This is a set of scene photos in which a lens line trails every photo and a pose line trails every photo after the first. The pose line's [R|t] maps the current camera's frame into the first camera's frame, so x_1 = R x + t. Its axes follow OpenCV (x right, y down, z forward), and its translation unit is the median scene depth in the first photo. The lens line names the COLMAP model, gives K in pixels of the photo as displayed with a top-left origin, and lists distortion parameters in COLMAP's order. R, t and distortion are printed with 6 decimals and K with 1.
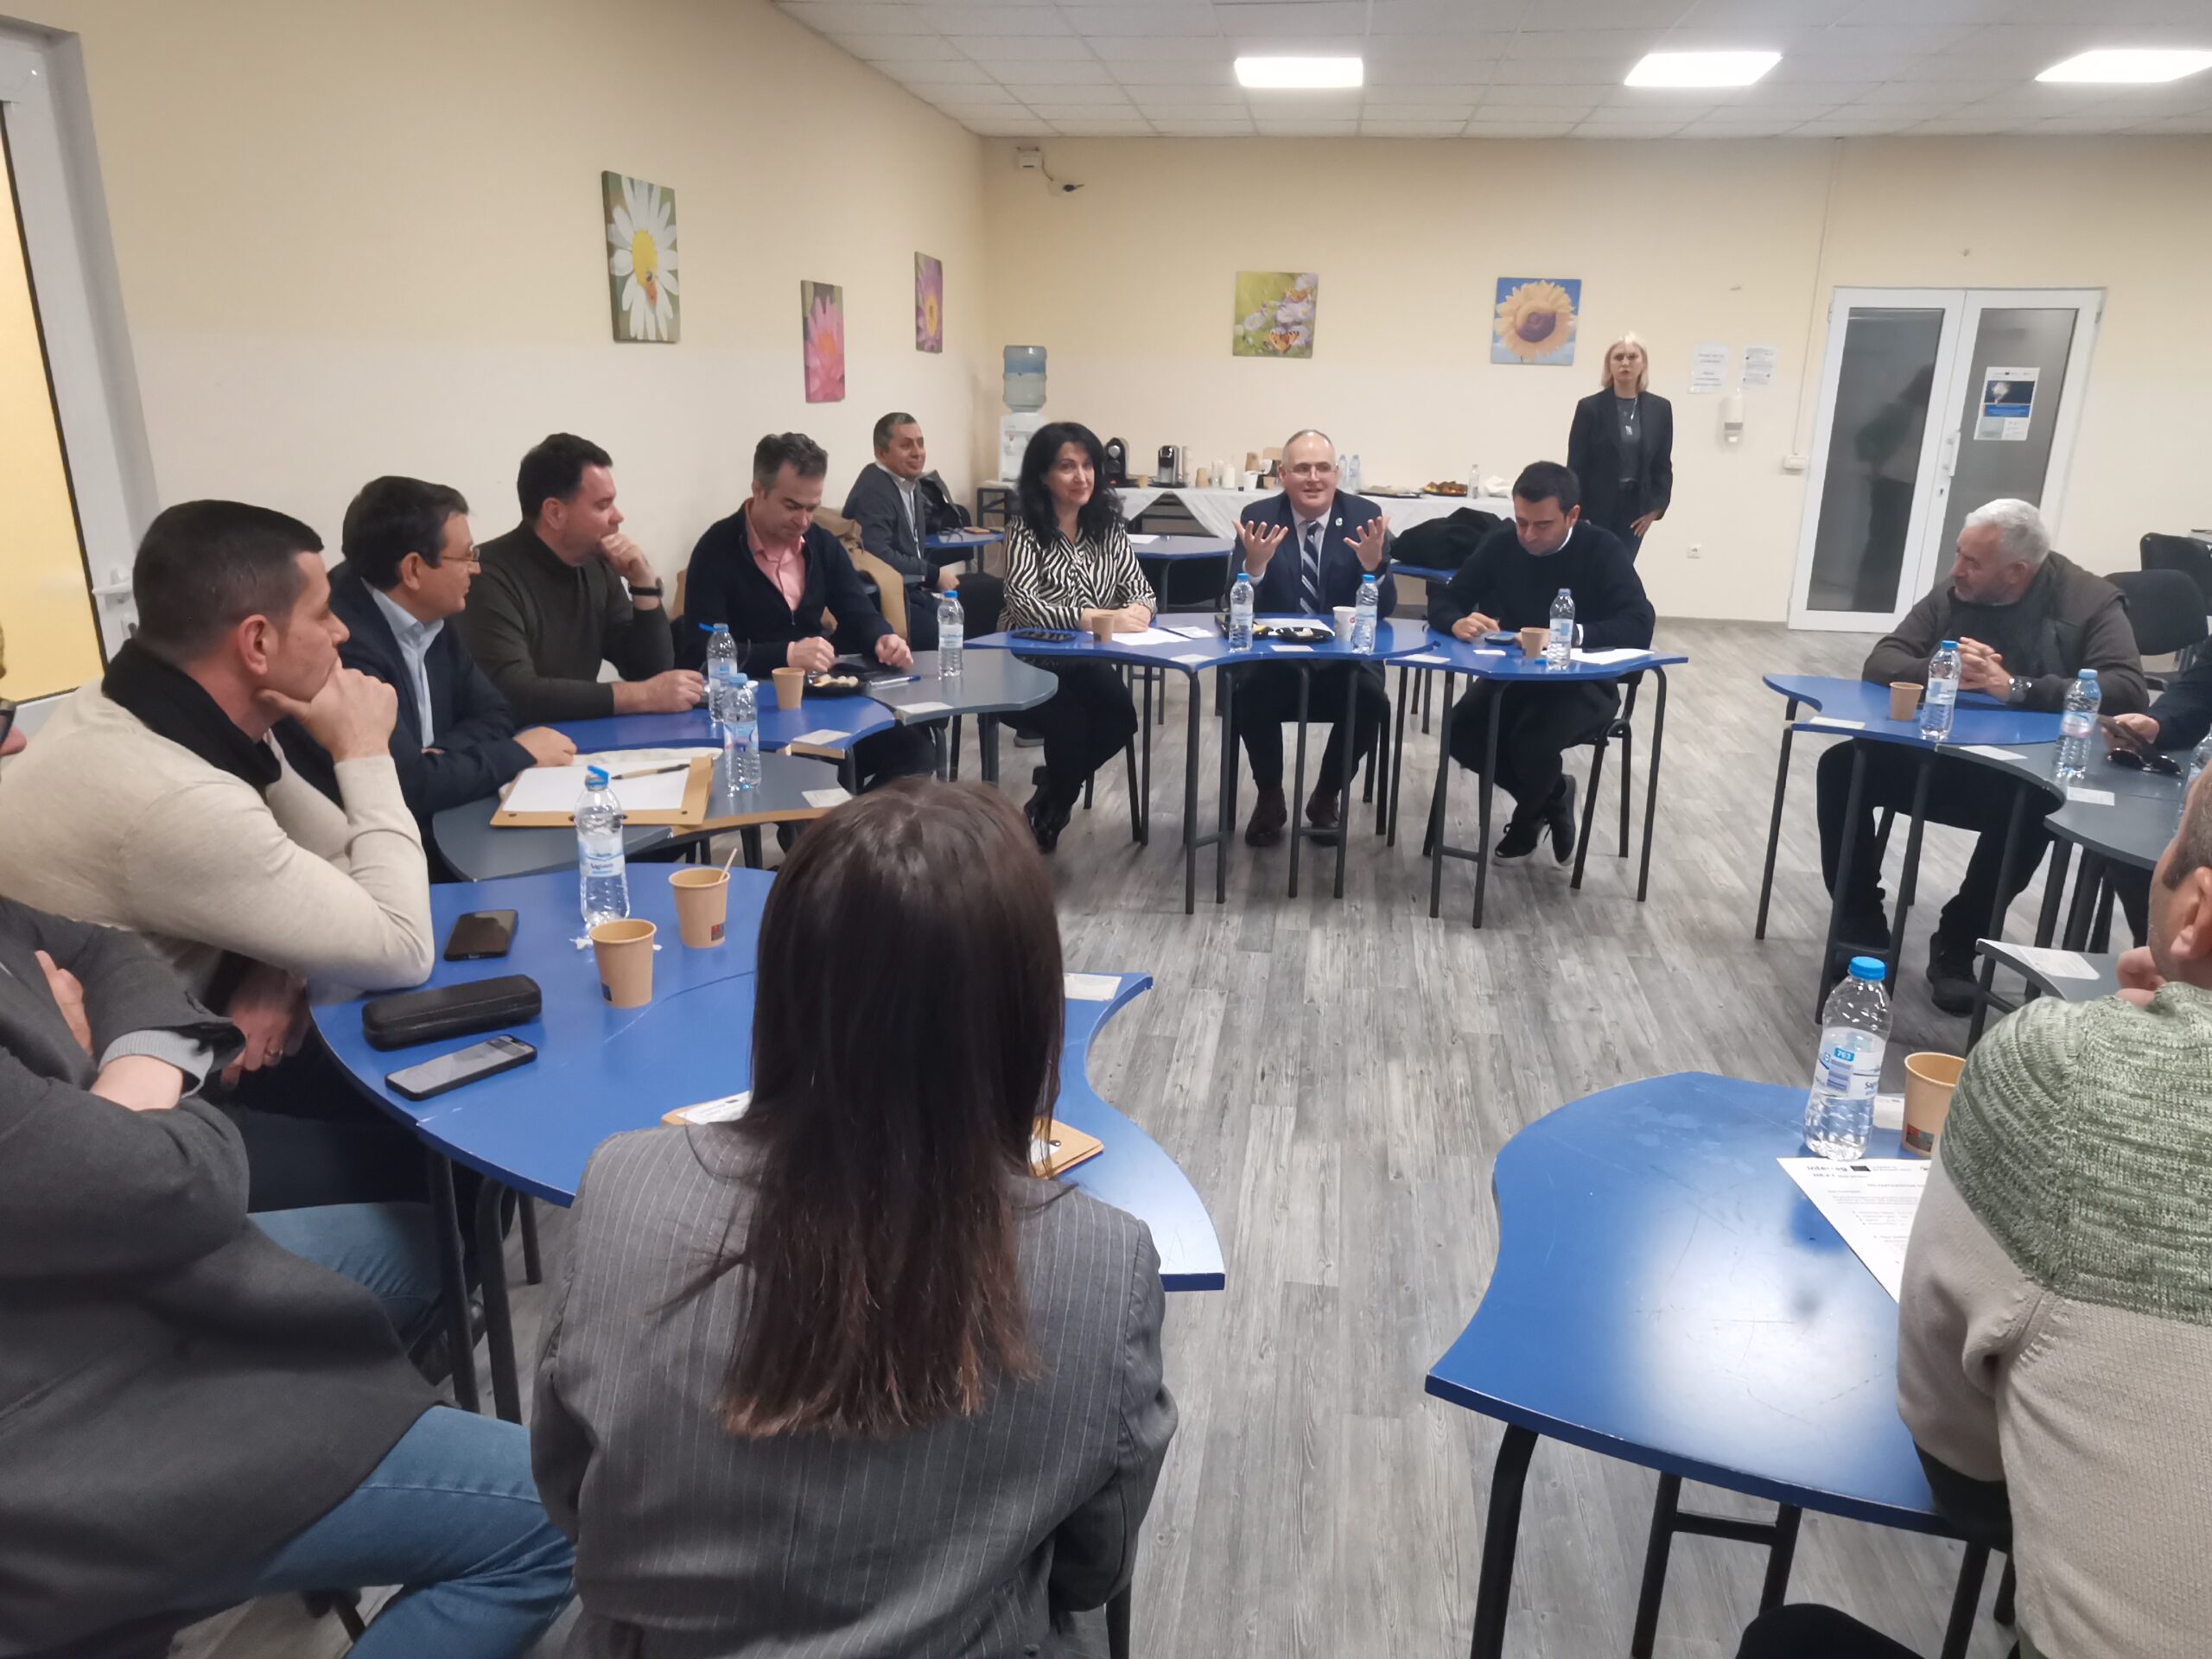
lens RADIAL K [[1598.8, 0, 1106.0], [0, 1598.8, 829.5], [0, 0, 1]] dist [-0.098192, 0.153923]
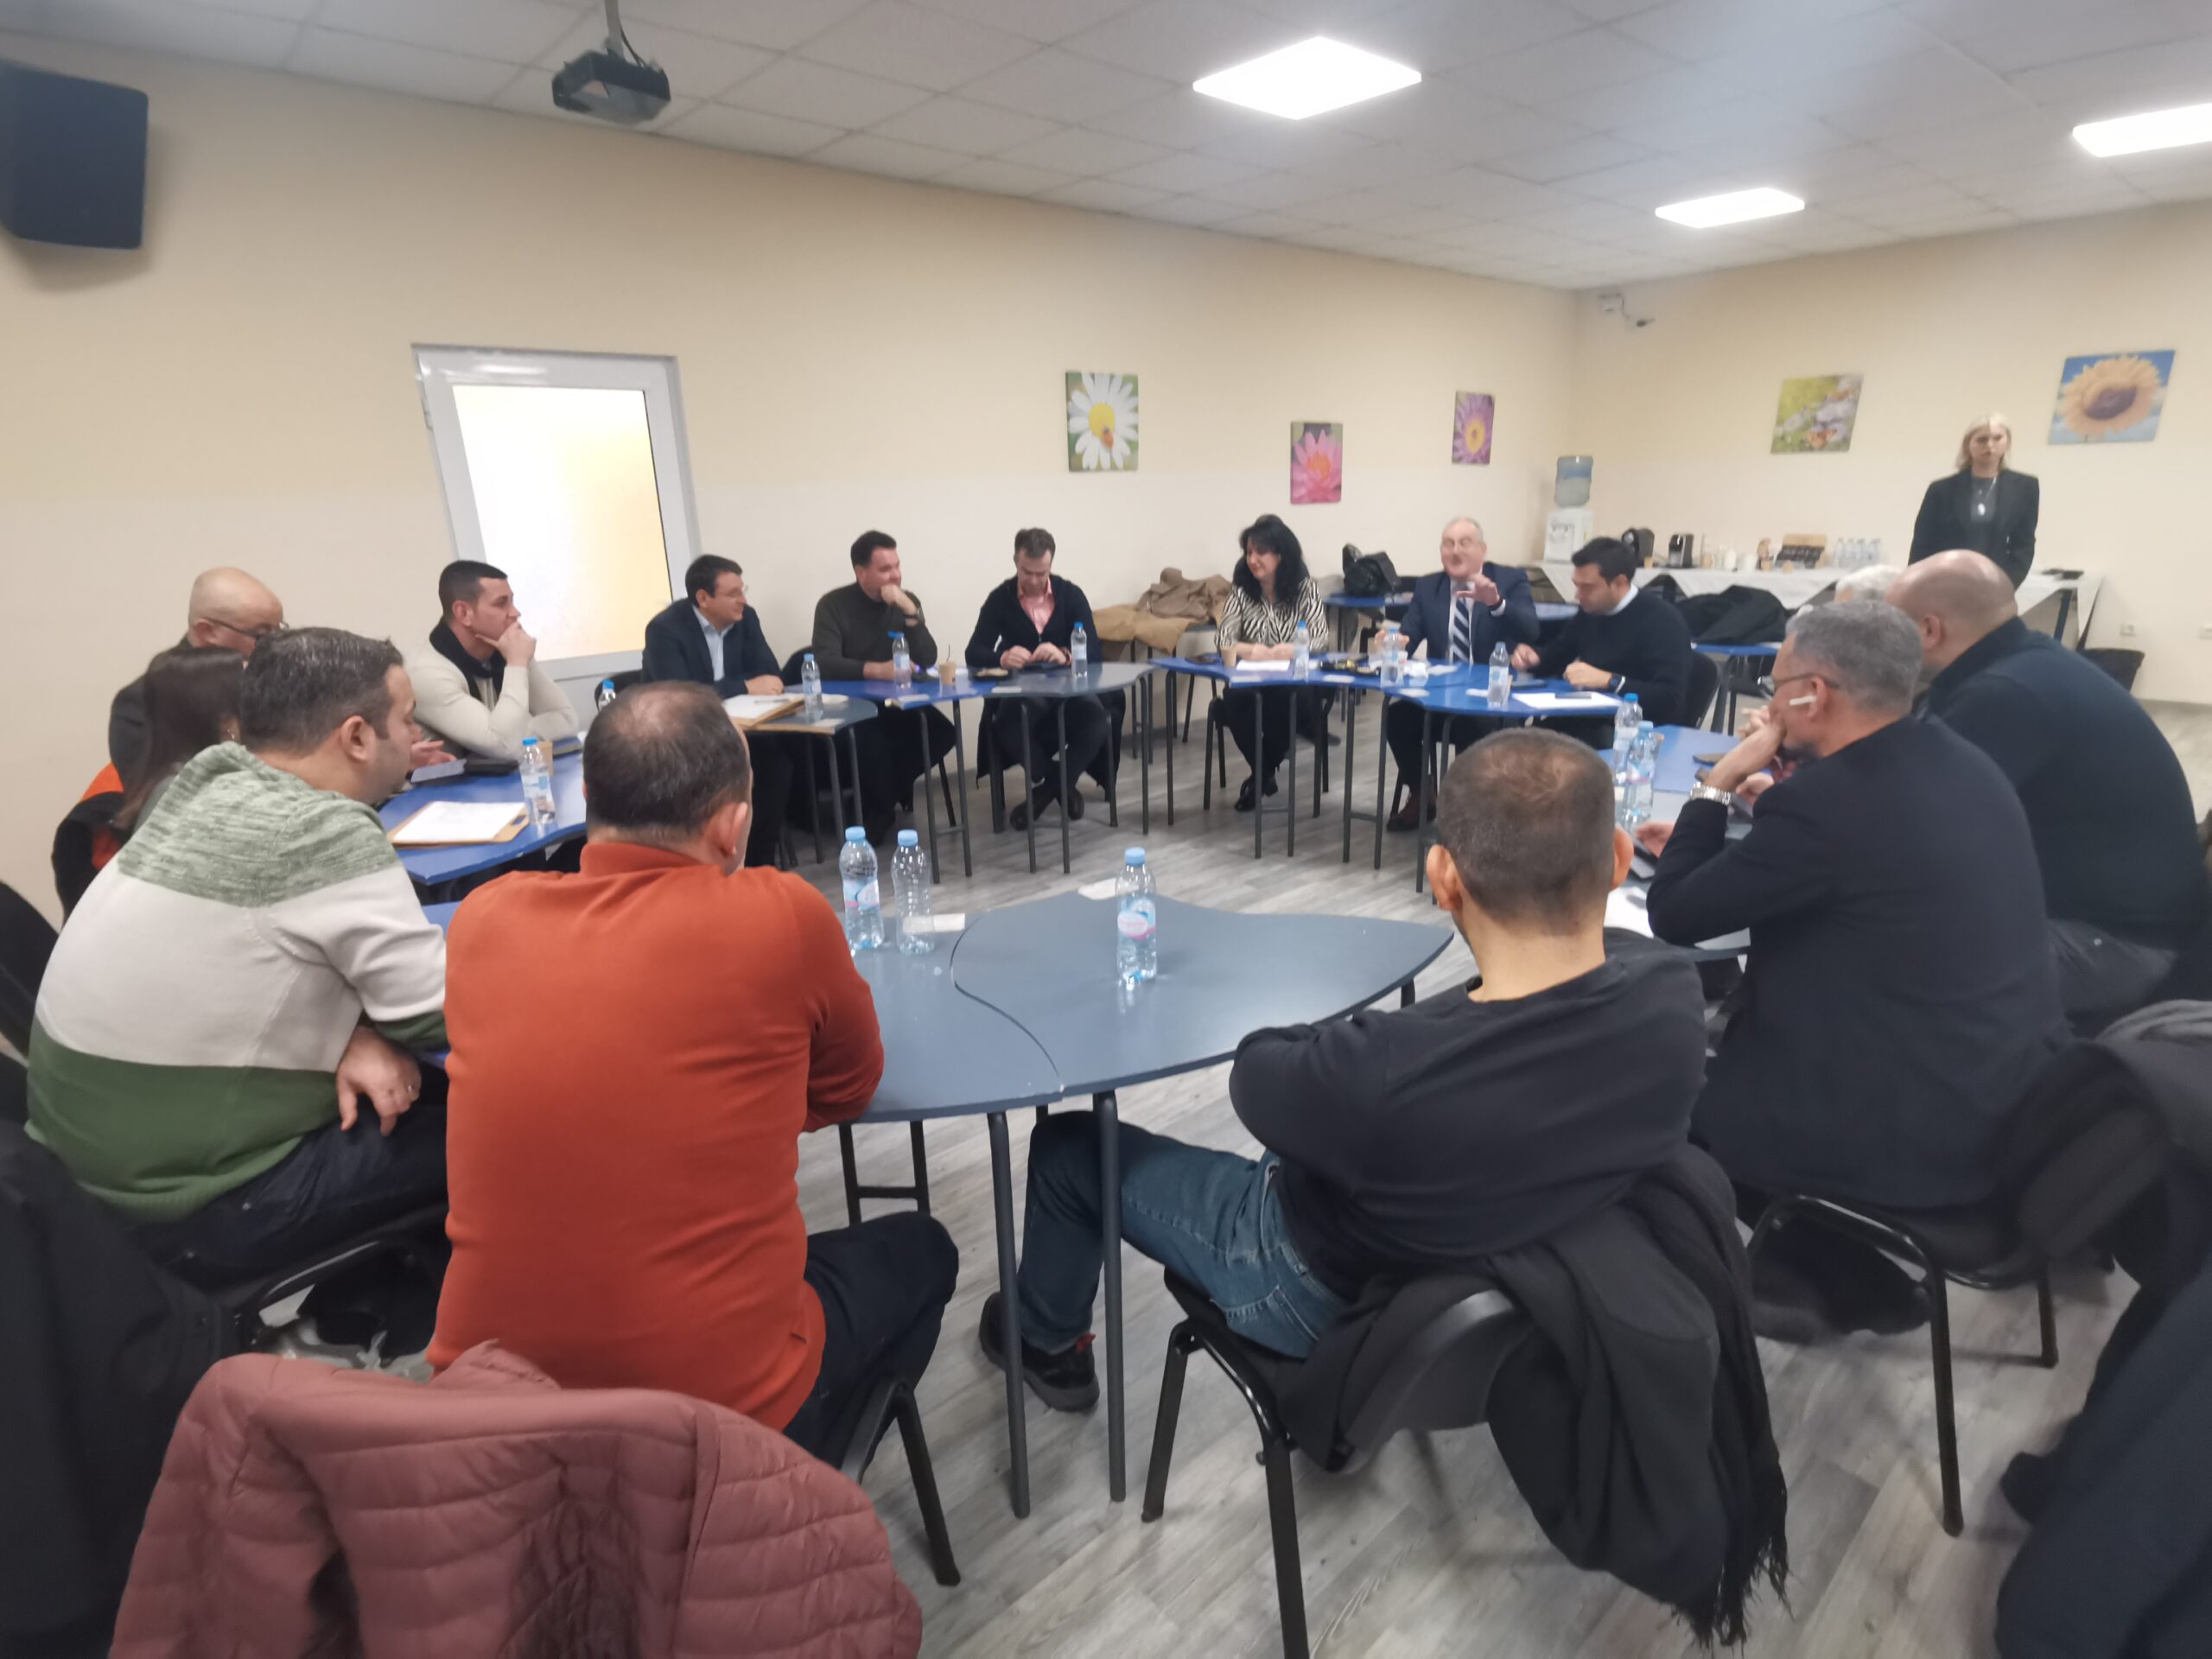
lens RADIAL K [[1148.5, 0, 1117.5], [0, 1148.5, 837.8], [0, 0, 1]] dist [-0.020947, 0.026921]
pose [[0.768701, 0.155317, -0.620463, 0.289704], [-0.141878, 0.987308, 0.071373, -0.010612], [0.623674, 0.033166, 0.780981, 0.049779]]
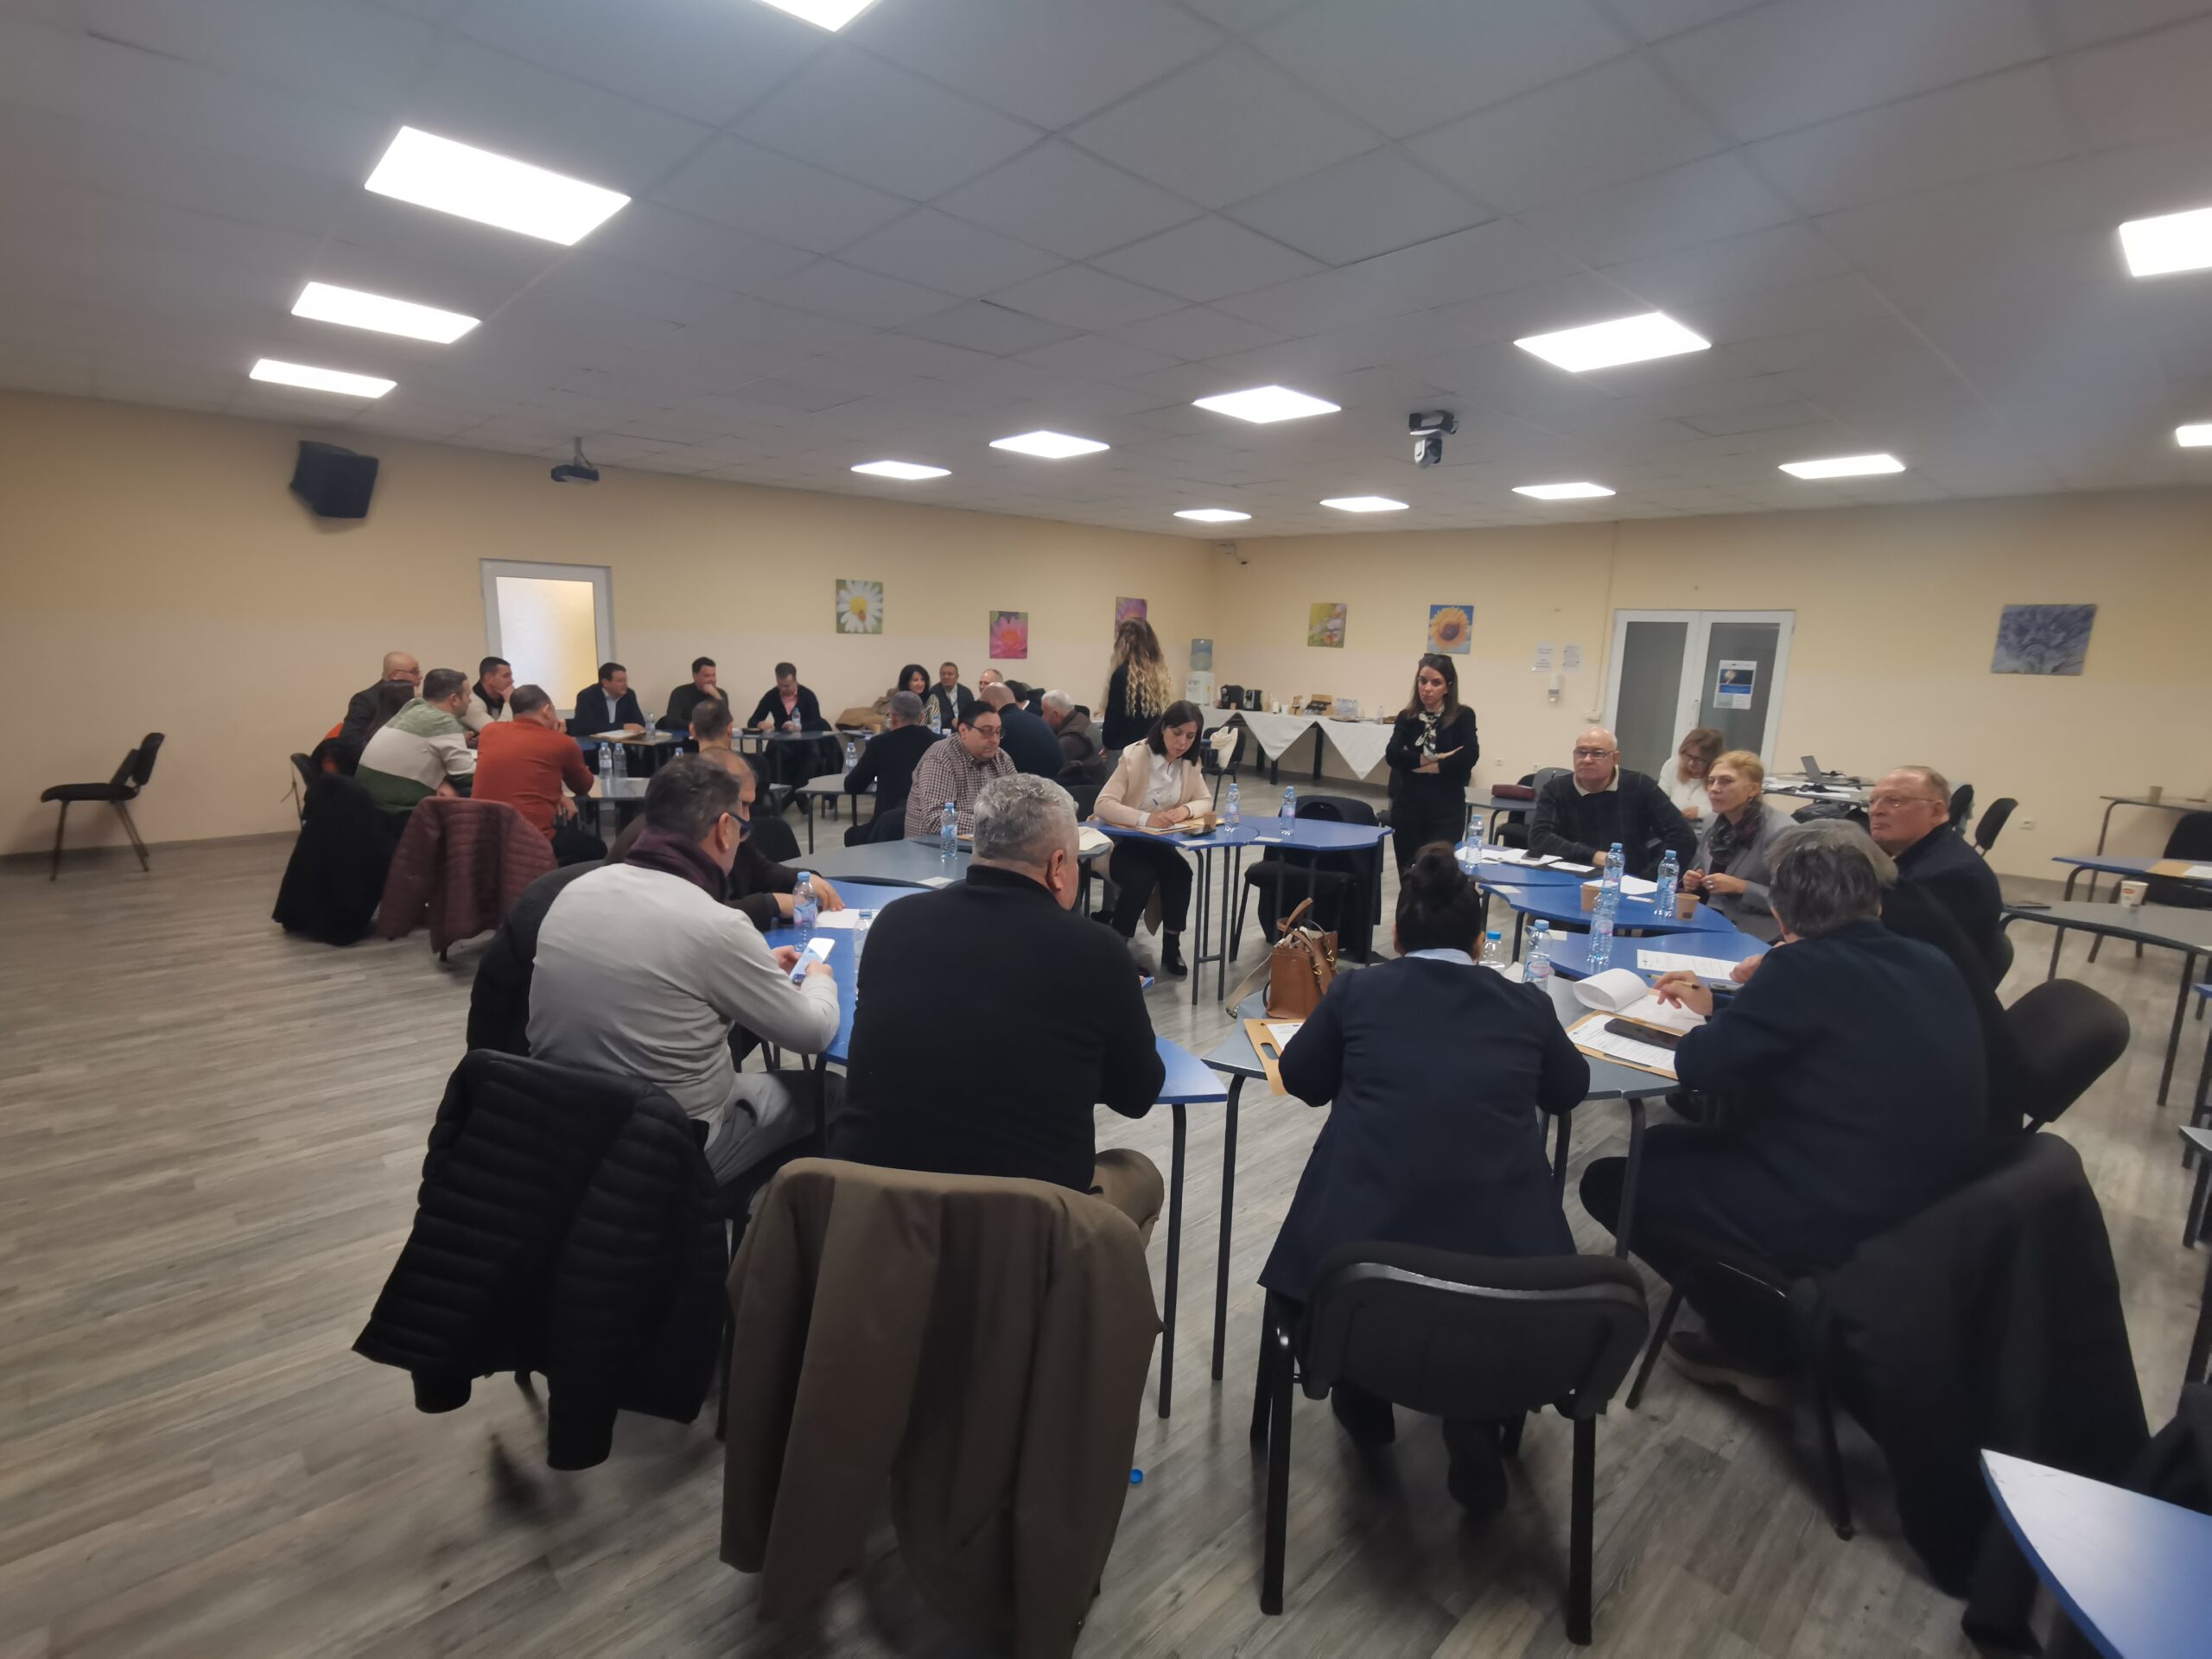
lens RADIAL K [[1056.4, 0, 1113.9], [0, 1056.4, 841.3], [0, 0, 1]] dist [-0.031086, 0.034544]
pose [[0.779572, 0.130571, -0.612551, 0.742339], [-0.196367, 0.979669, -0.041084, 0.032944], [0.594733, 0.152313, 0.789362, -0.116742]]
